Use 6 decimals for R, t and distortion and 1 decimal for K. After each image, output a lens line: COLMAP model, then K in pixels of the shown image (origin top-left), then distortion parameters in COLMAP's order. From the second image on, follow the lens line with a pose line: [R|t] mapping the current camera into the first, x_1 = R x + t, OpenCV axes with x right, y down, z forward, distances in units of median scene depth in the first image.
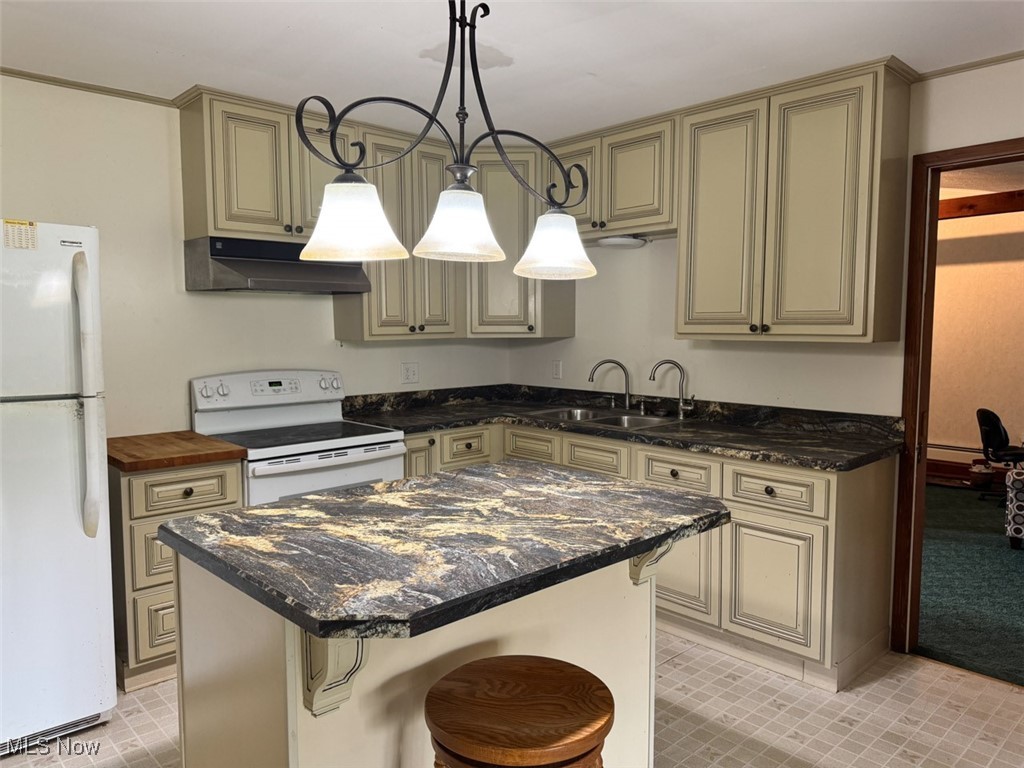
lens RADIAL K [[735.3, 0, 507.7], [0, 735.3, 380.2], [0, 0, 1]] dist [0.115713, -0.210404]
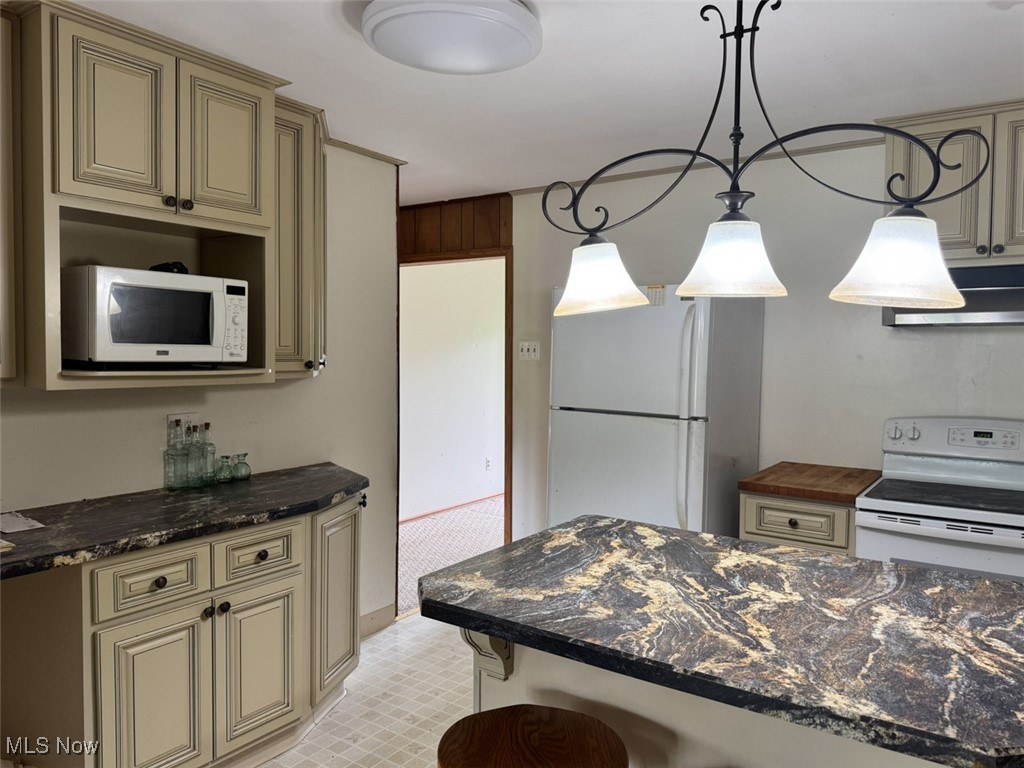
lens RADIAL K [[735.3, 0, 507.7], [0, 735.3, 380.2], [0, 0, 1]] dist [0.115713, -0.210404]
pose [[0.192804, 0.049587, -0.979983, 0.784288], [-0.082818, 0.995981, 0.034103, -0.078612], [0.977736, 0.074585, 0.196136, 0.598818]]
